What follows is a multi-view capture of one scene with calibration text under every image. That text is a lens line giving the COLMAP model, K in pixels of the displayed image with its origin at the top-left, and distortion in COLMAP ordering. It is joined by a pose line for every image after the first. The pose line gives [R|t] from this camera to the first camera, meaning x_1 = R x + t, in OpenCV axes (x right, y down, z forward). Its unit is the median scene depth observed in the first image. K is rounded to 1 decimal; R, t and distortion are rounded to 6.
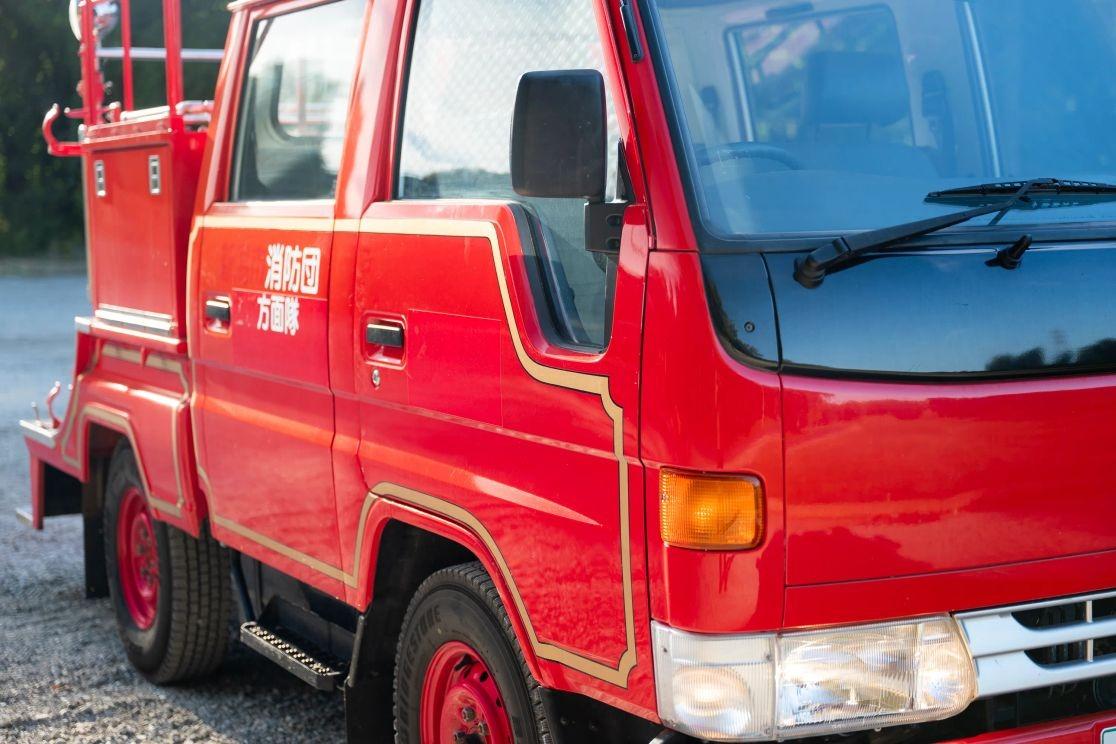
lens RADIAL K [[1855.0, 0, 558.0], [0, 1855.0, 372.0], [0, 0, 1]] dist [0.022847, 0.008268]
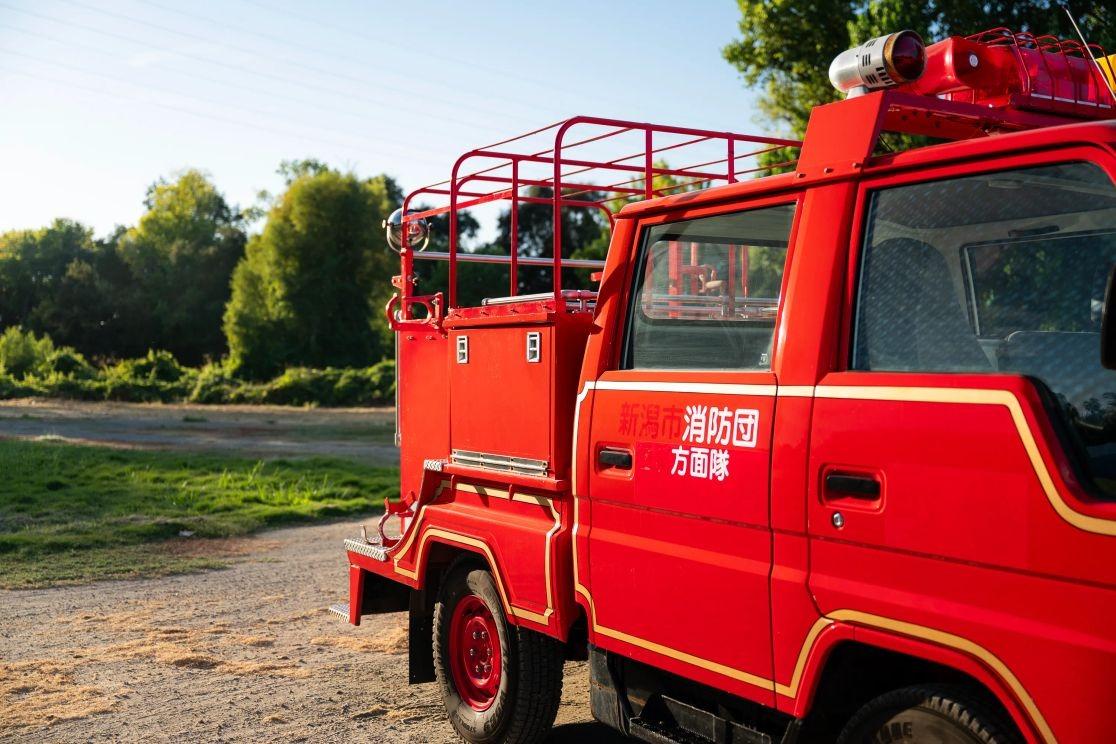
lens RADIAL K [[1293.1, 0, 558.0], [0, 1293.1, 372.0], [0, 0, 1]] dist [0.018997, 0.025660]
pose [[0.999167, 0.025012, 0.032252, -0.269722], [-0.021795, 0.995096, -0.096487, -0.006723], [-0.034507, 0.095704, 0.994812, 0.157485]]
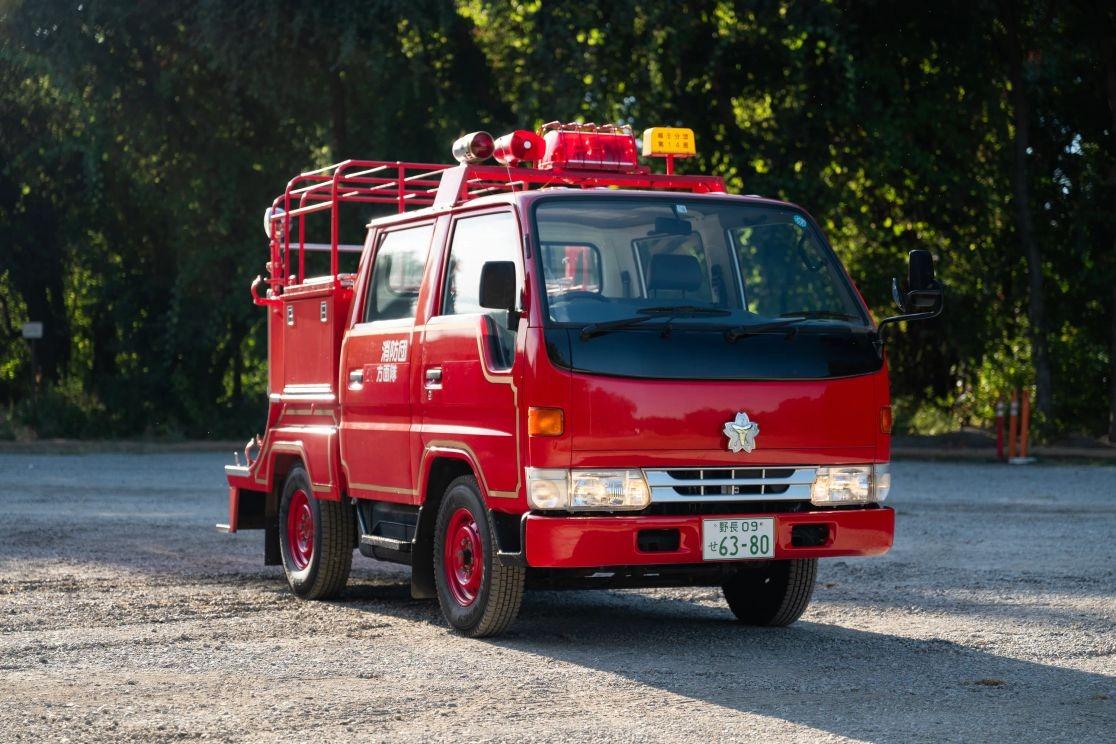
lens RADIAL K [[2210.5, 0, 558.0], [0, 2210.5, 372.0], [0, 0, 1]] dist [0.032518, -0.472681]
pose [[0.997611, 0.020525, -0.065959, 0.205276], [-0.027657, 0.993644, -0.109113, 0.232717], [0.063301, 0.110677, 0.991839, -1.453582]]
